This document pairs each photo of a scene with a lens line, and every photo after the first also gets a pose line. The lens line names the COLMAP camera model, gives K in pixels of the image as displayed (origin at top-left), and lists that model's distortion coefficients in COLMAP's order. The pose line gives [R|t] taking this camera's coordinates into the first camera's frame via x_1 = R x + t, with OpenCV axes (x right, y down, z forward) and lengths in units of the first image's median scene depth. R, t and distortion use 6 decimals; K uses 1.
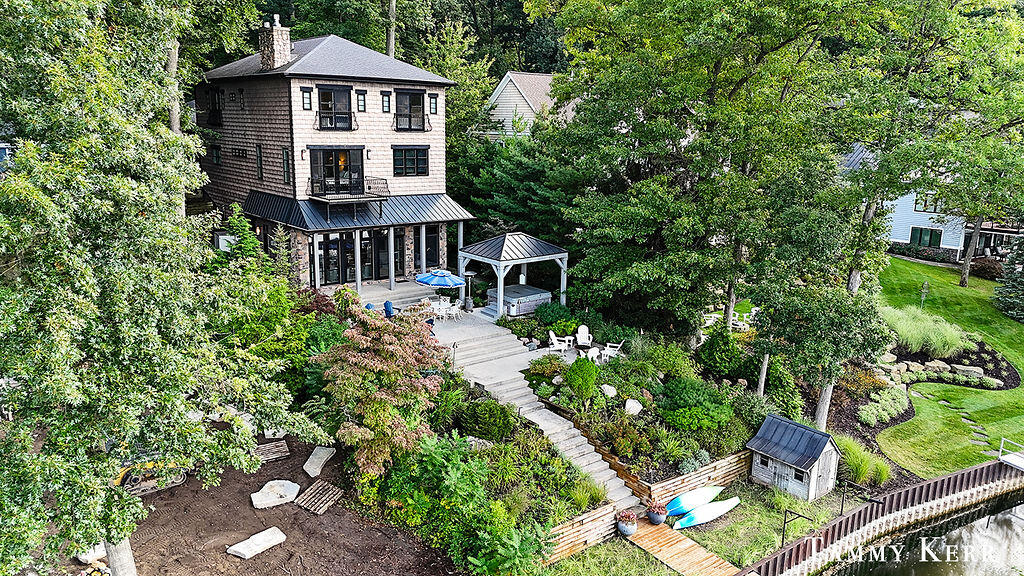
lens RADIAL K [[743.8, 0, 512.0], [0, 743.8, 288.0], [0, 0, 1]] dist [0.047935, -0.002686]
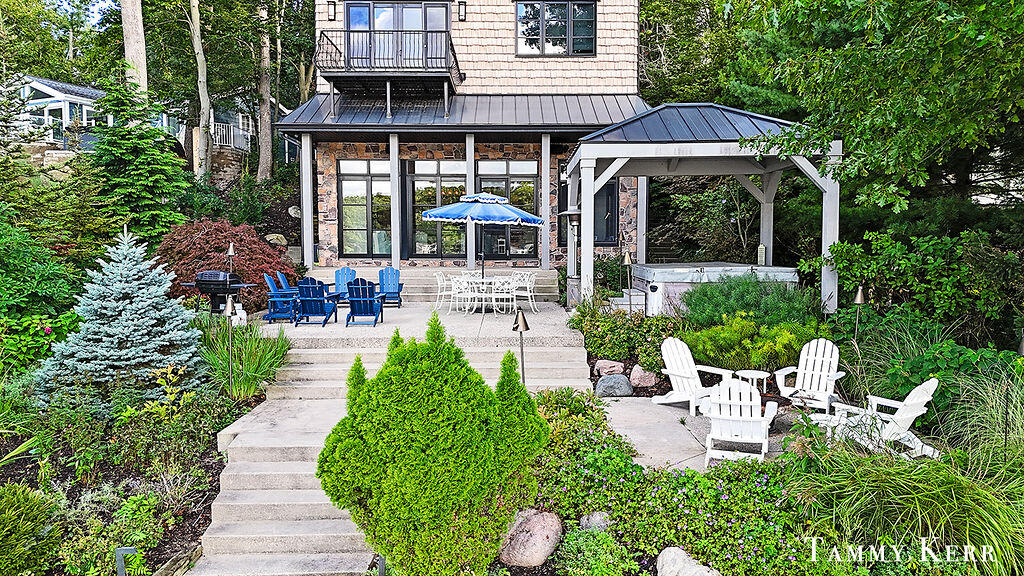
lens RADIAL K [[743.8, 0, 512.0], [0, 743.8, 288.0], [0, 0, 1]] dist [0.047935, -0.002686]
pose [[0.779743, 0.014893, -0.625923, 0.166863], [-0.125411, 0.983171, -0.132838, 0.076947], [0.613411, 0.182077, 0.768489, 0.659047]]
